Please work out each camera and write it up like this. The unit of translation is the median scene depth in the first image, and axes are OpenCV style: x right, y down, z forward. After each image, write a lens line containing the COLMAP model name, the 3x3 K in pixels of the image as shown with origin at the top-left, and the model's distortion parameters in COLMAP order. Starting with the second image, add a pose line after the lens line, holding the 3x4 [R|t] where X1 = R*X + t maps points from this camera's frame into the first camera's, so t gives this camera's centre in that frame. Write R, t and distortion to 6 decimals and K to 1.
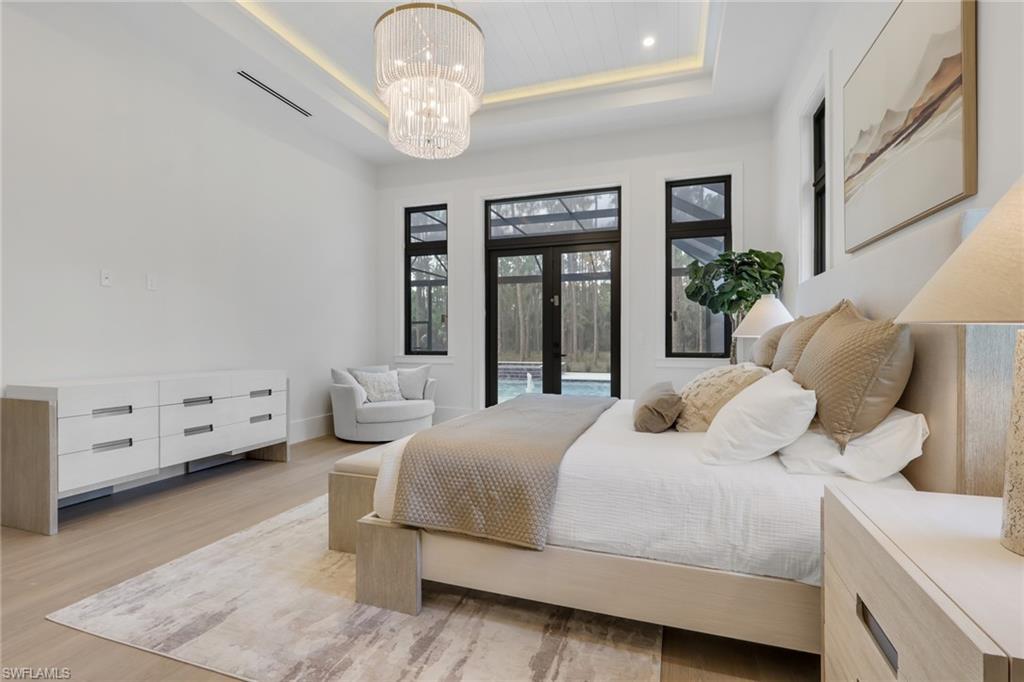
lens RADIAL K [[484.3, 0, 511.7], [0, 484.3, 338.2], [0, 0, 1]] dist [-0.001518, -0.000438]
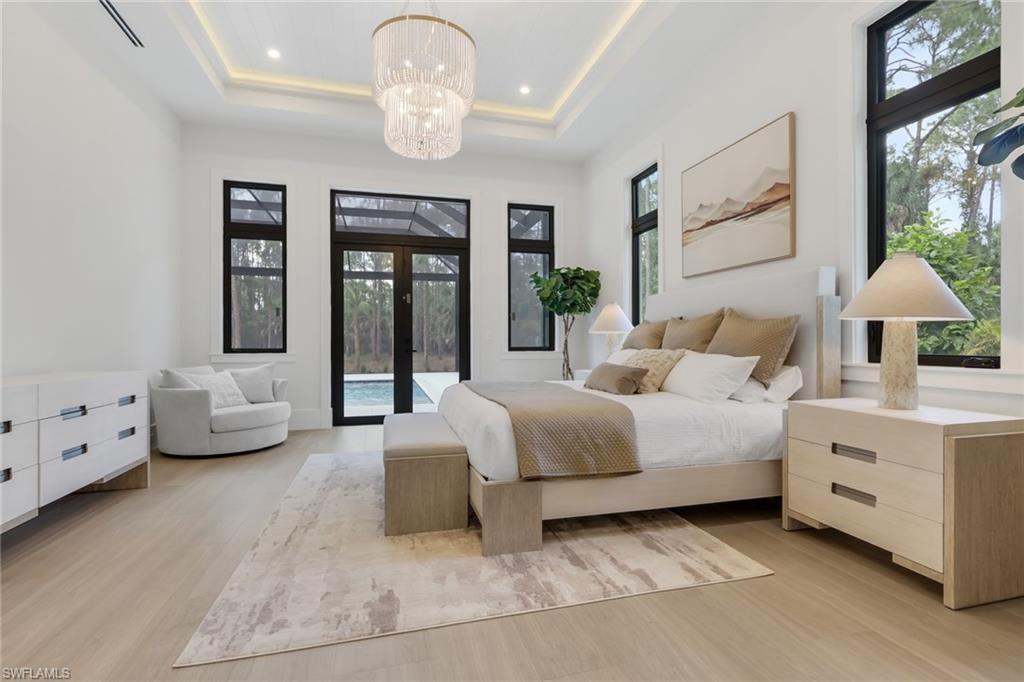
lens RADIAL K [[492.5, 0, 512.0], [0, 492.5, 341.0], [0, 0, 1]] dist [-0.002568, 0.000362]
pose [[0.817147, 0.000102, 0.576429, -0.603206], [0.000109, 1.000000, -0.000331, 0.025339], [-0.576429, 0.000334, 0.817147, 0.010490]]
